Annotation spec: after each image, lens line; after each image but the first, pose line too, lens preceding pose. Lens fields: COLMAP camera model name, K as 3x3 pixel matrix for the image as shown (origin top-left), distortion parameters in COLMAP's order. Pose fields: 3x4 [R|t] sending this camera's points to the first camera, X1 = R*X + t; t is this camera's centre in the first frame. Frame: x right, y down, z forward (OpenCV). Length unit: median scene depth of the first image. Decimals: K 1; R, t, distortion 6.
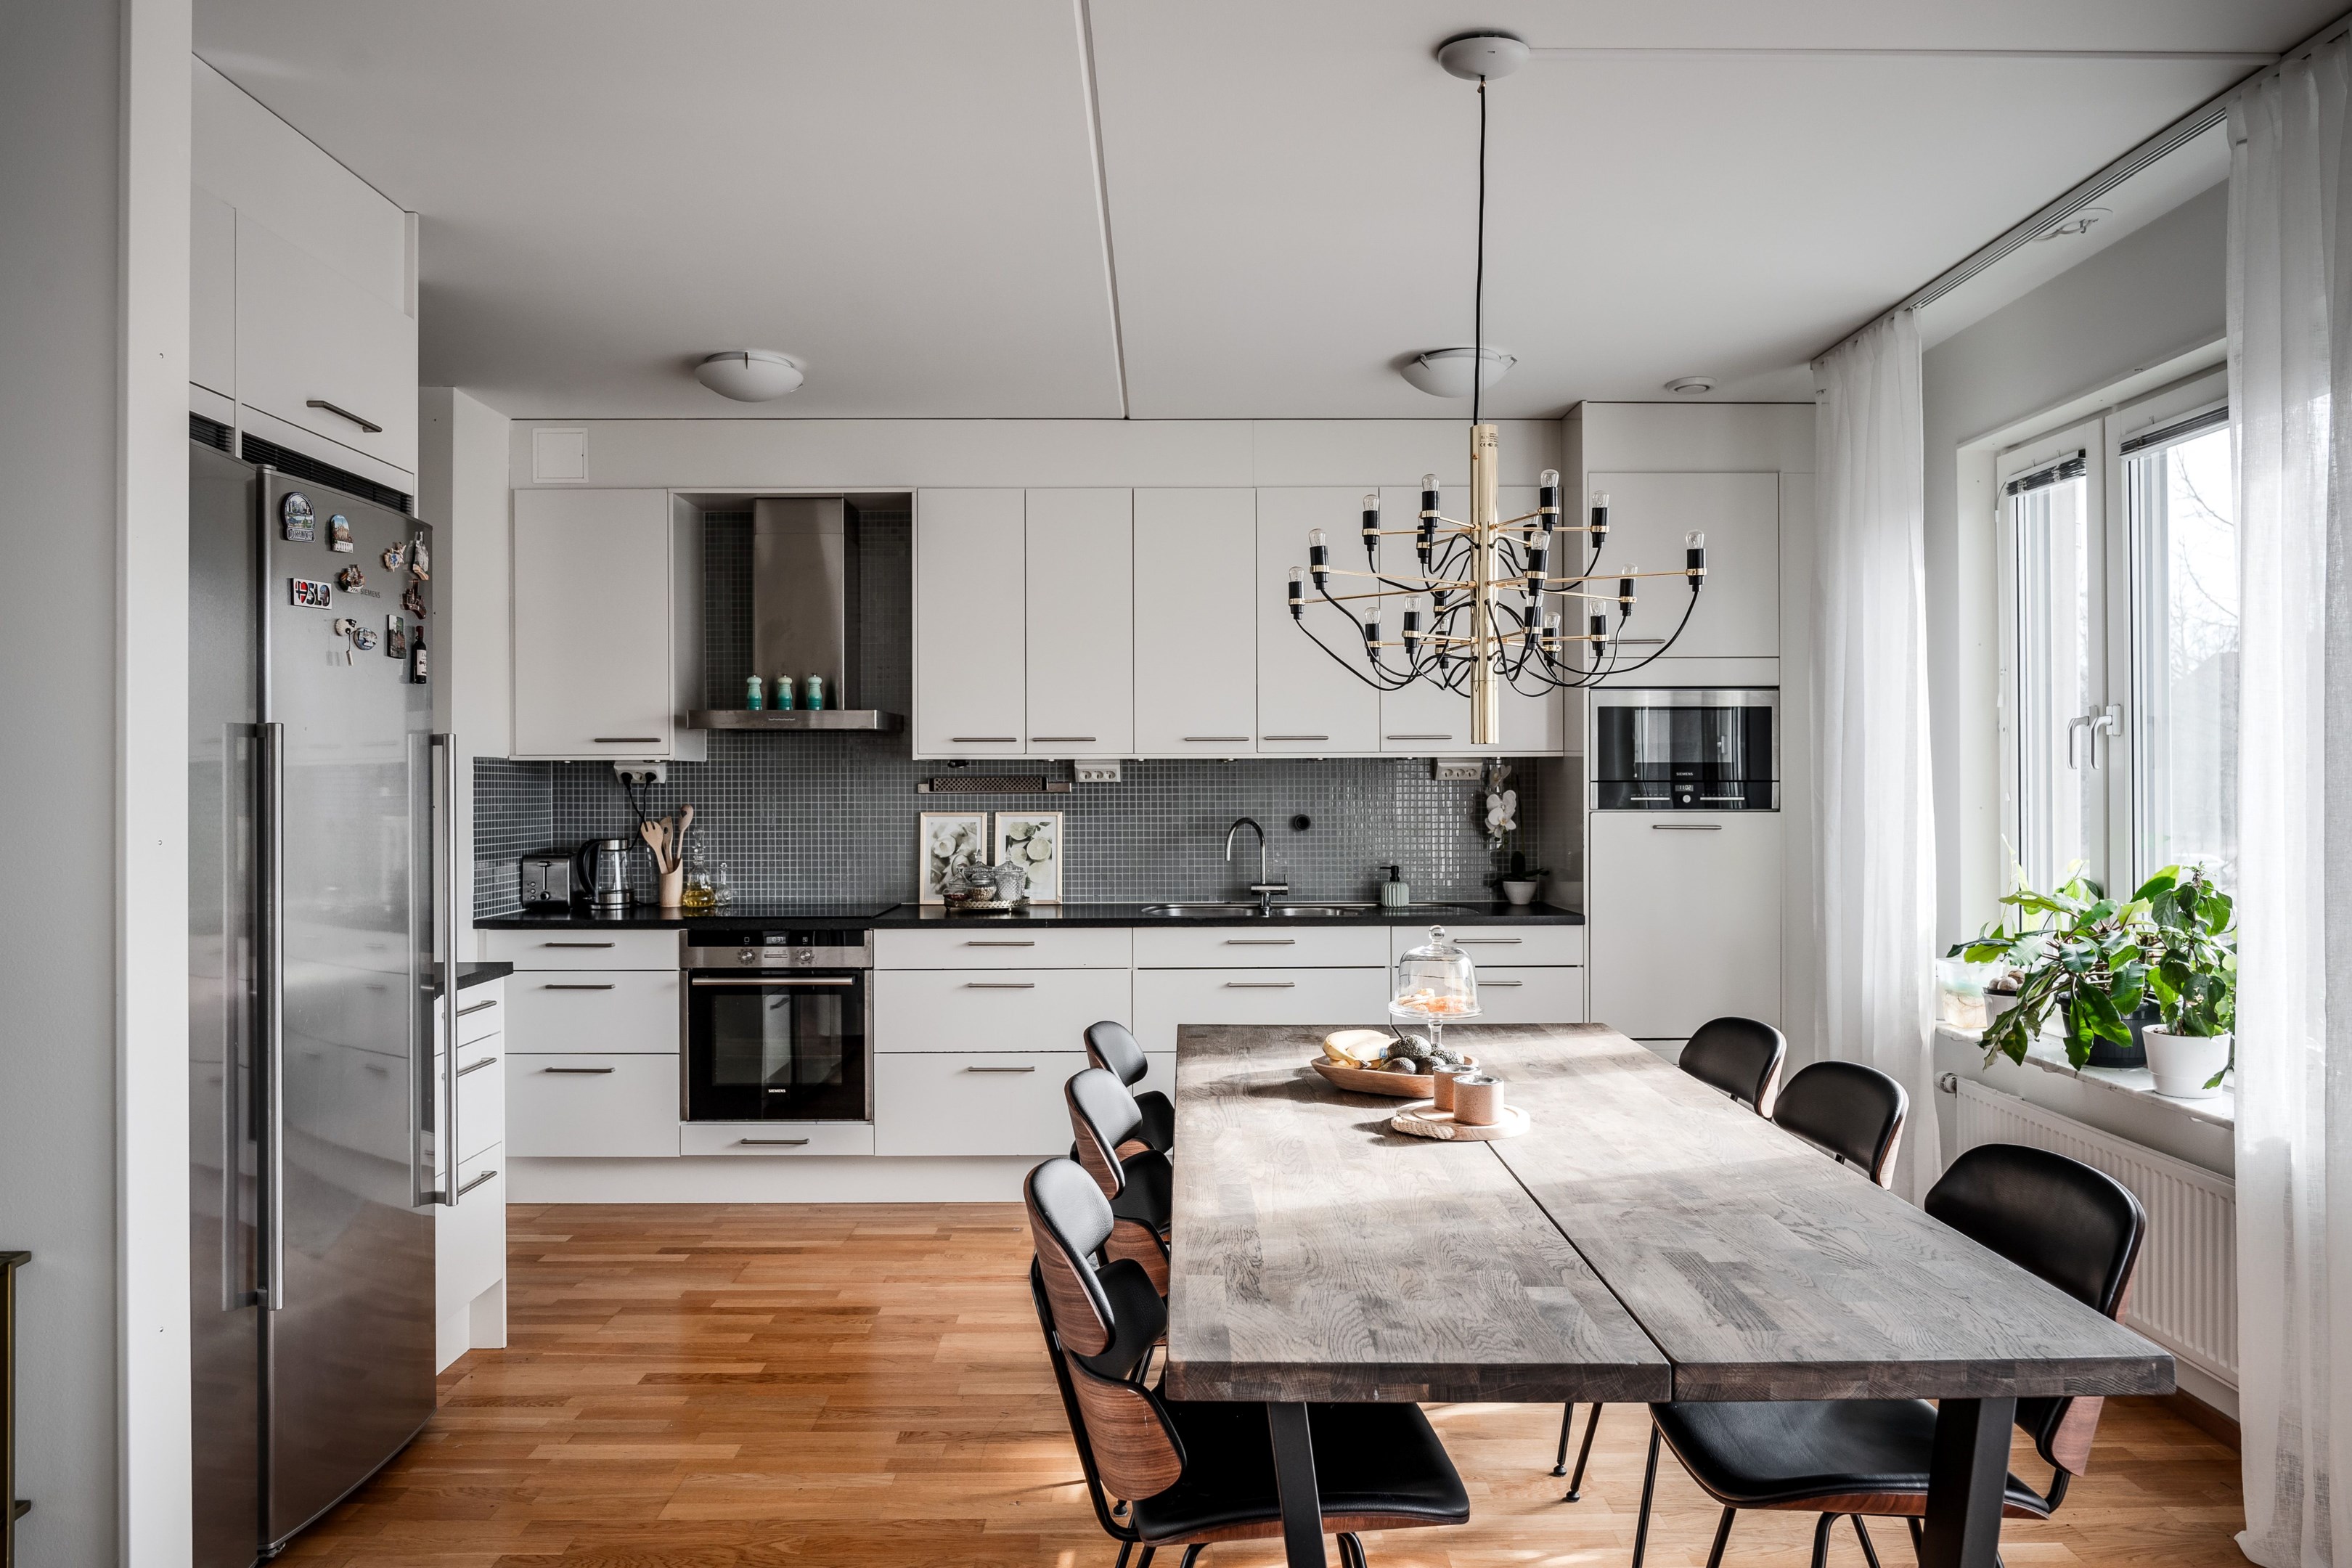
lens RADIAL K [[1453.7, 0, 1125.6], [0, 1453.7, 768.3], [0, 0, 1]] dist [-0.003819, 0.001313]
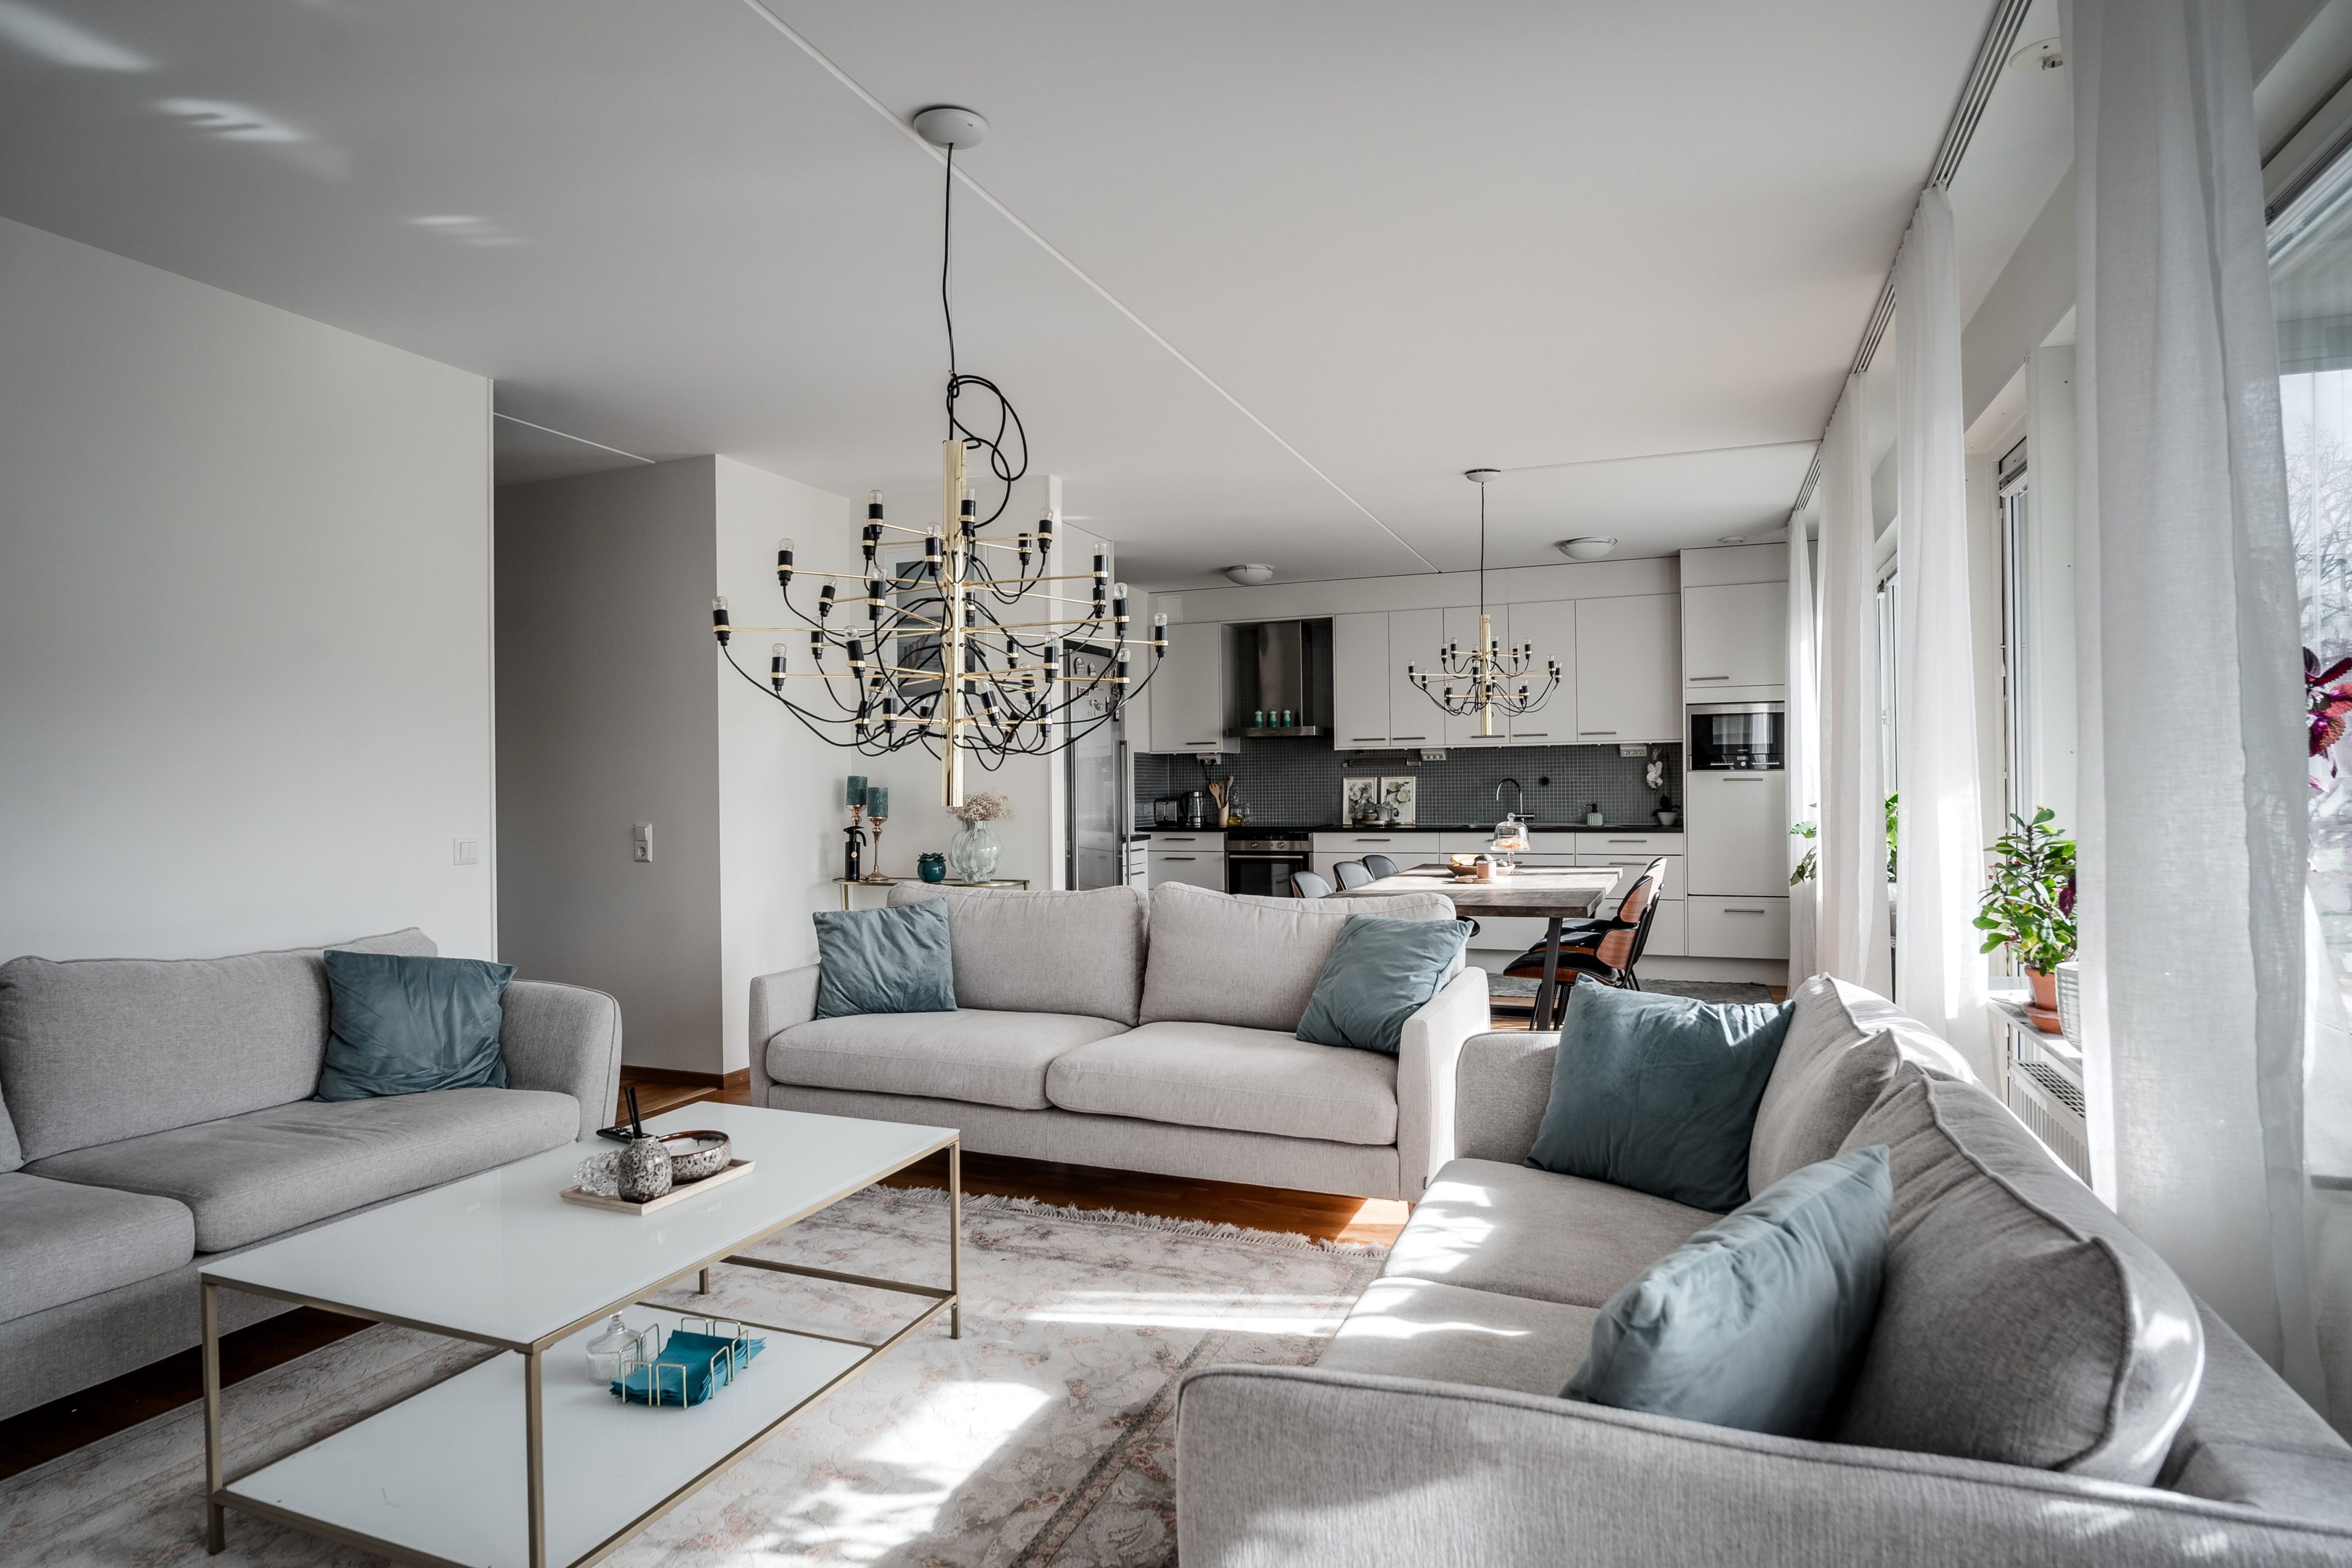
lens RADIAL K [[1340.6, 0, 1181.2], [0, 1340.6, 785.9], [0, 0, 1]] dist [-0.022866, 0.001943]
pose [[0.926969, -0.008972, -0.375031, 0.348076], [0.013080, 0.999879, 0.008409, 0.024623], [0.374910, -0.012700, 0.926974, -0.788683]]
